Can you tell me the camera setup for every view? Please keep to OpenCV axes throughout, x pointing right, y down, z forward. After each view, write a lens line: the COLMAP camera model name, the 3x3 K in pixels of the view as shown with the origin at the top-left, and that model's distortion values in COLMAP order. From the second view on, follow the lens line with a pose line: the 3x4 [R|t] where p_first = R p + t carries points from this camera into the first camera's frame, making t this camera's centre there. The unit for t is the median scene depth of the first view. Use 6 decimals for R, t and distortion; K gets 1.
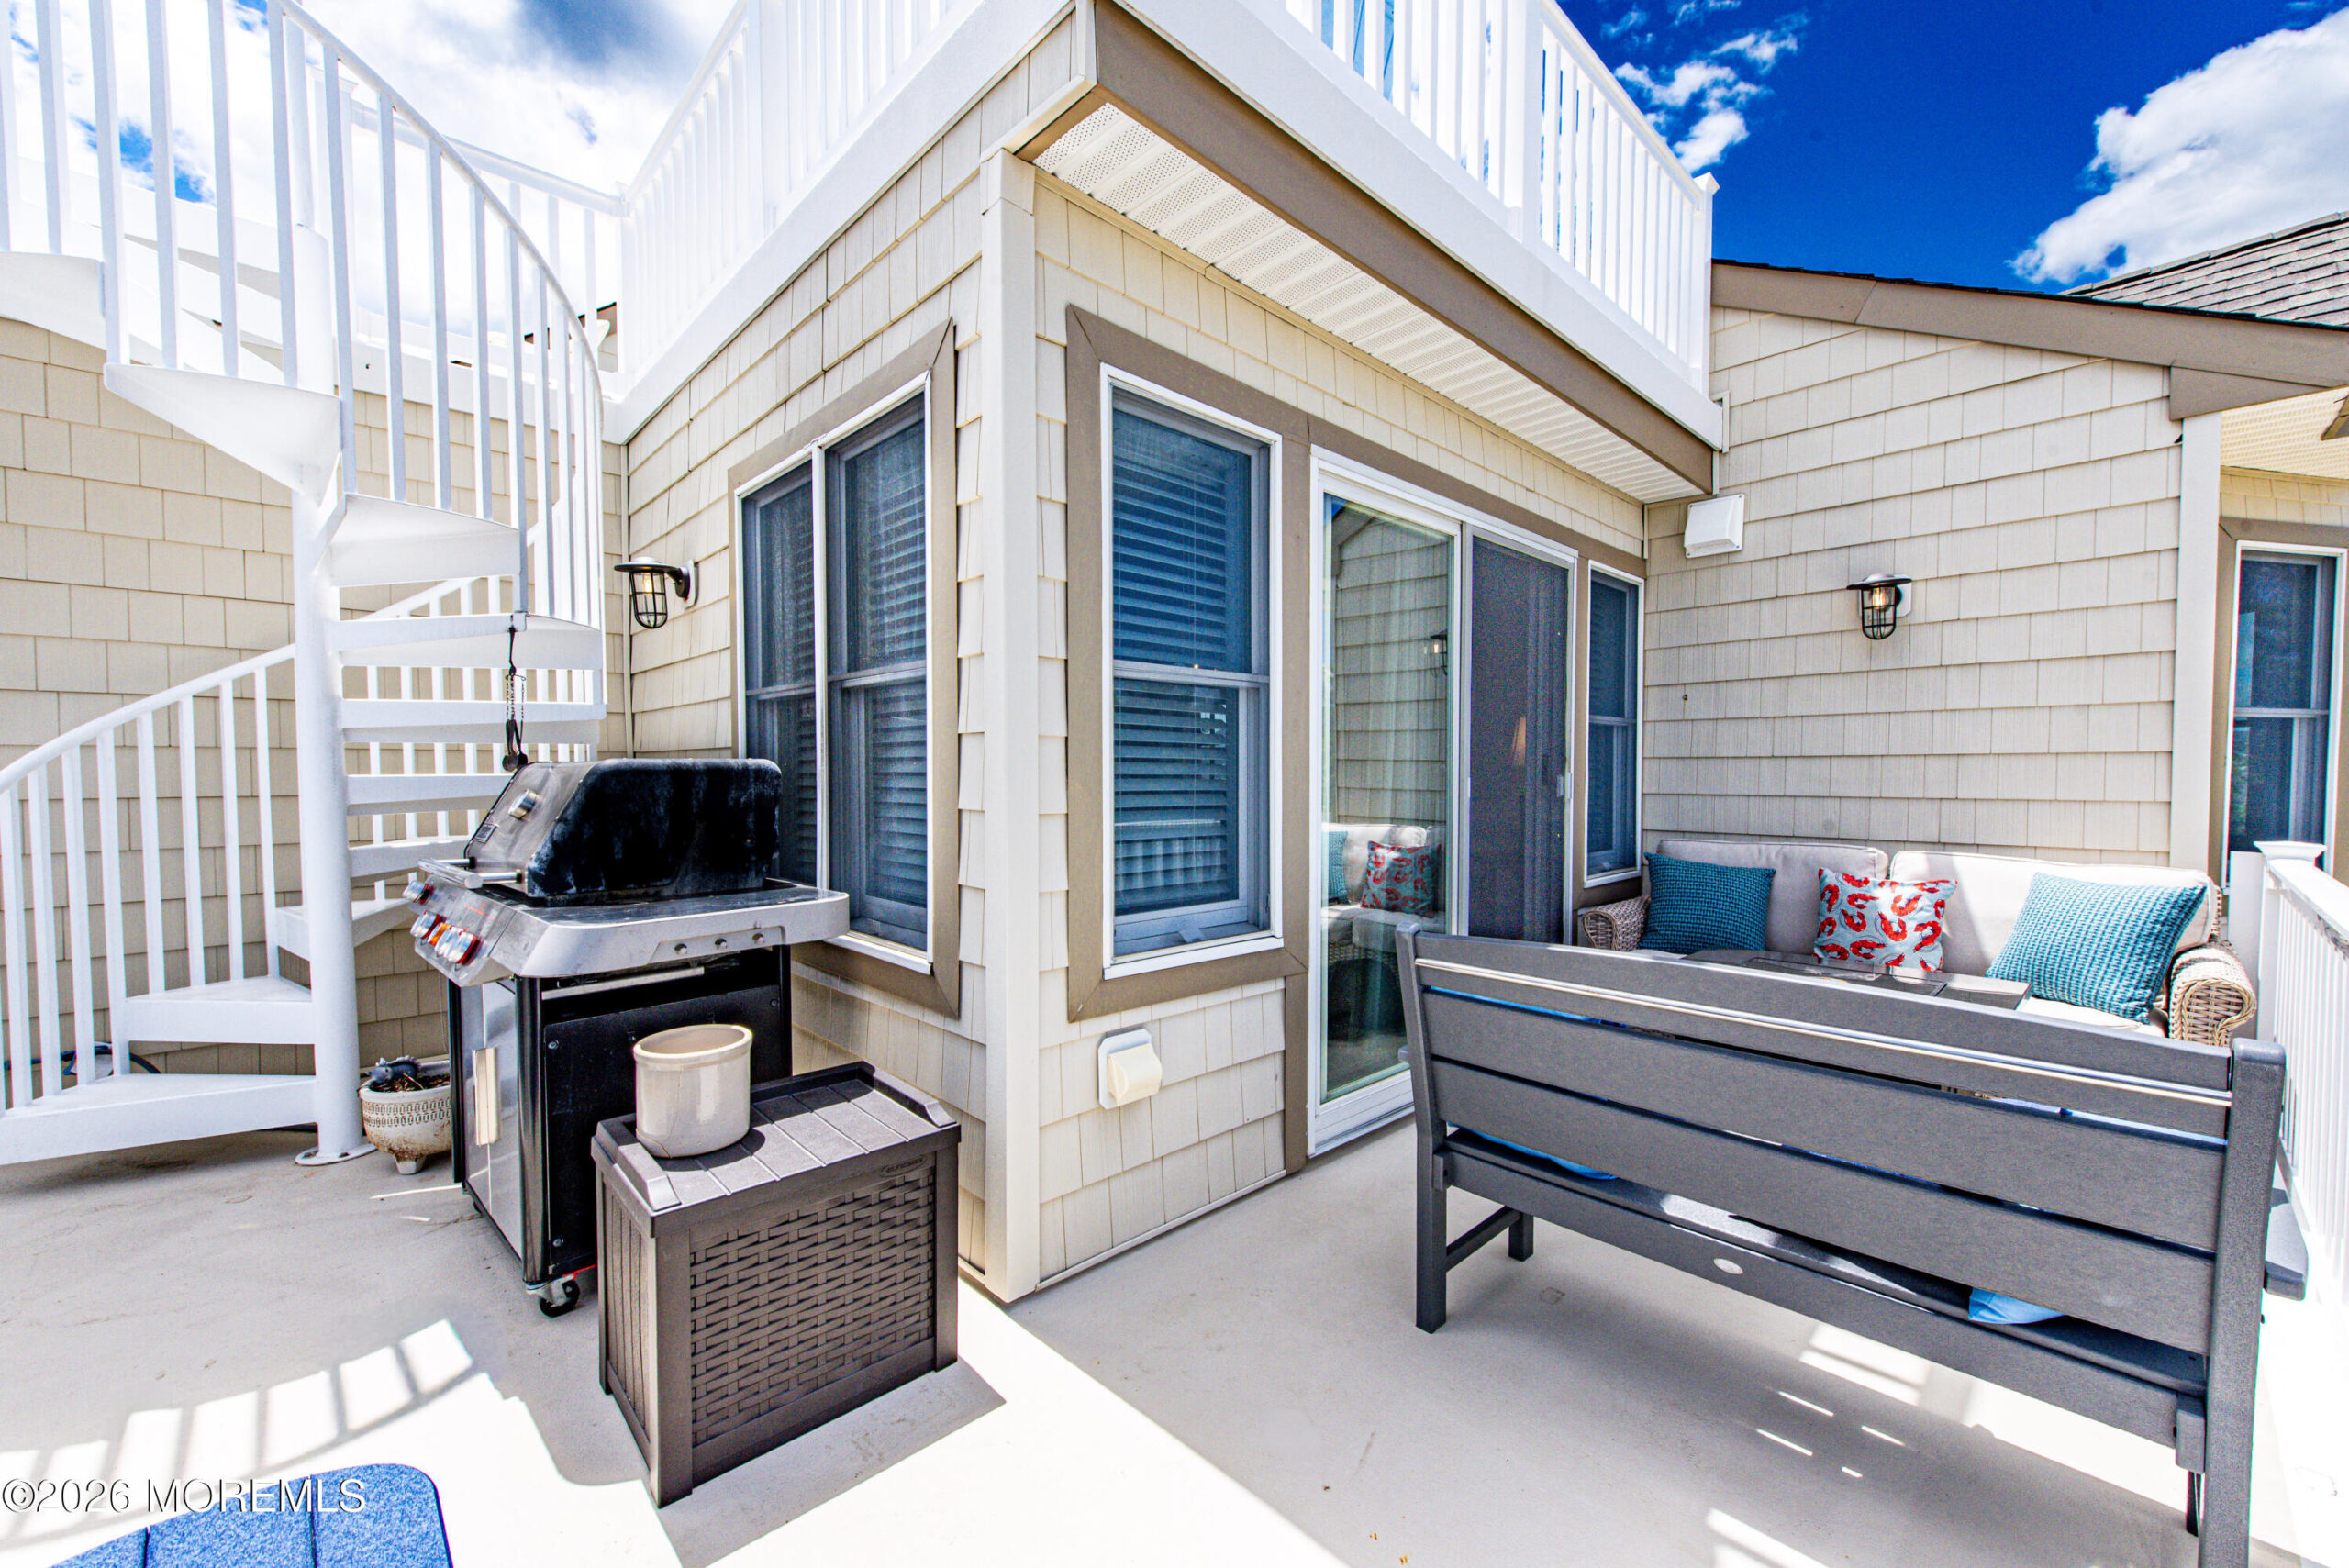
lens RADIAL K [[921.1, 0, 1163.5], [0, 921.1, 794.8], [0, 0, 1]] dist [-0.001239, -0.000459]
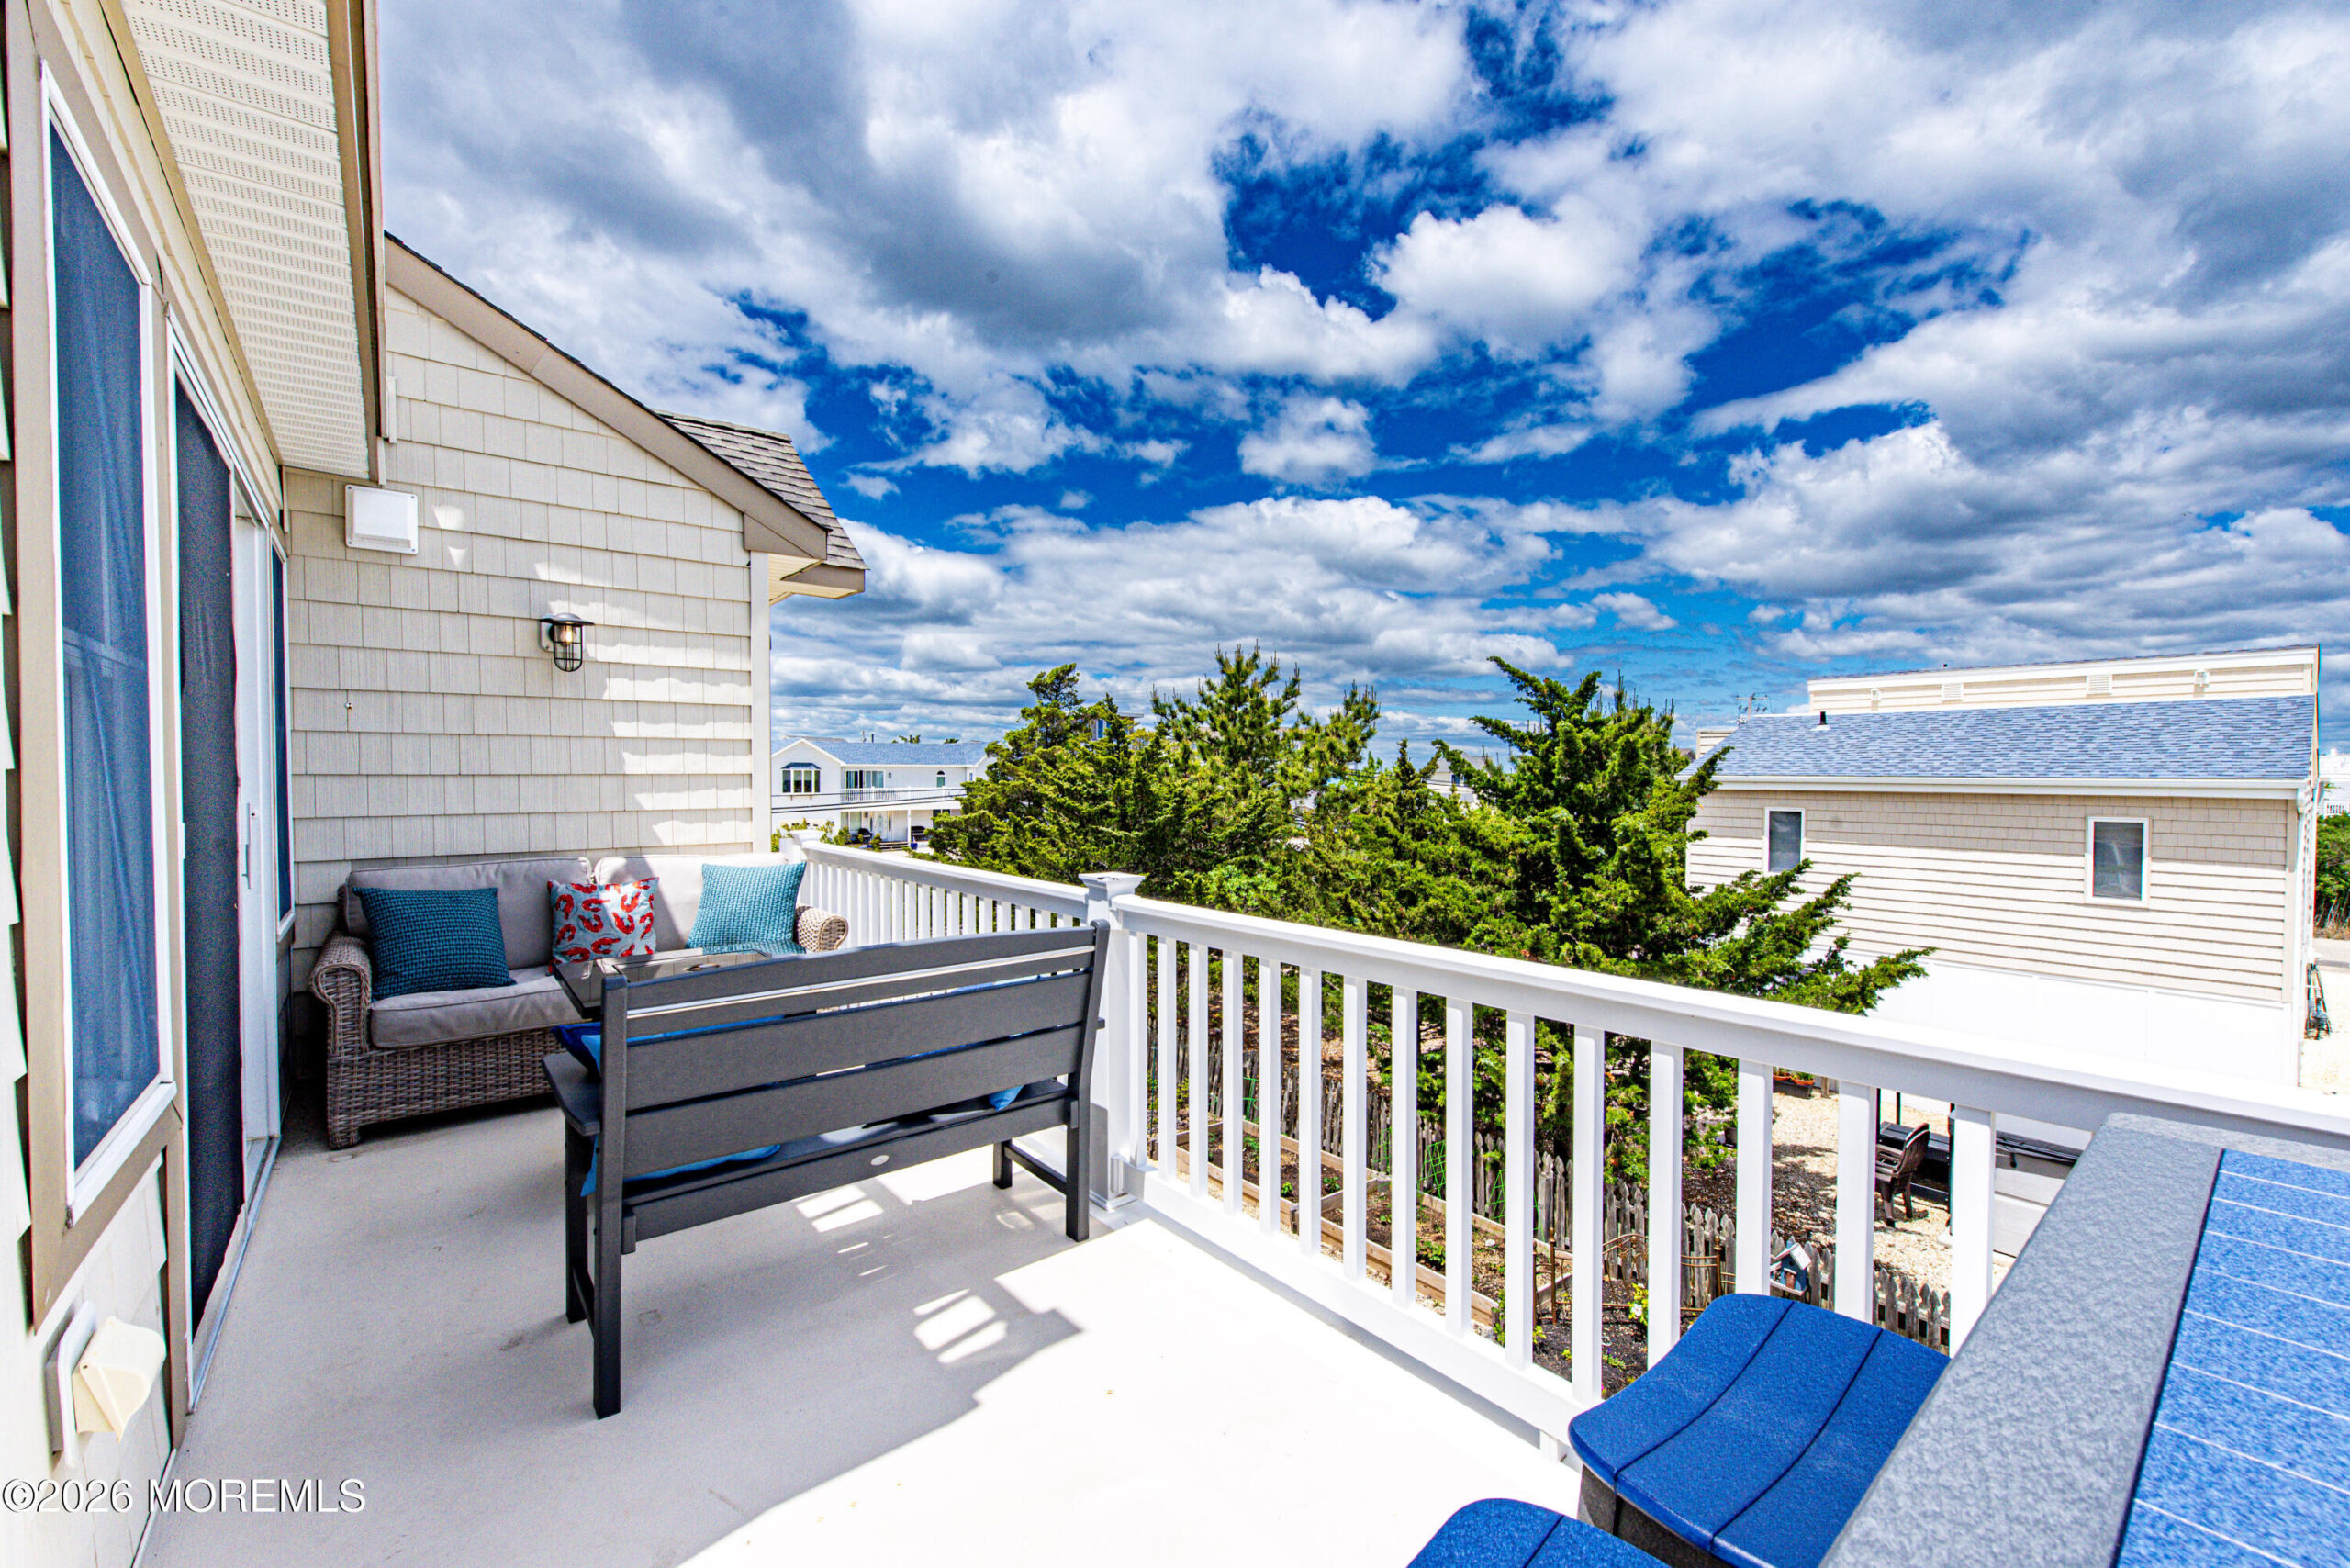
lens RADIAL K [[956.2, 0, 1176.6], [0, 956.2, 791.6], [0, 0, 1]] dist [0.003306, 0.000267]
pose [[0.061634, -0.020912, 0.997880, -0.368813], [0.023556, 0.999532, 0.019492, -0.030036], [-0.997821, 0.022305, 0.062098, 0.206275]]
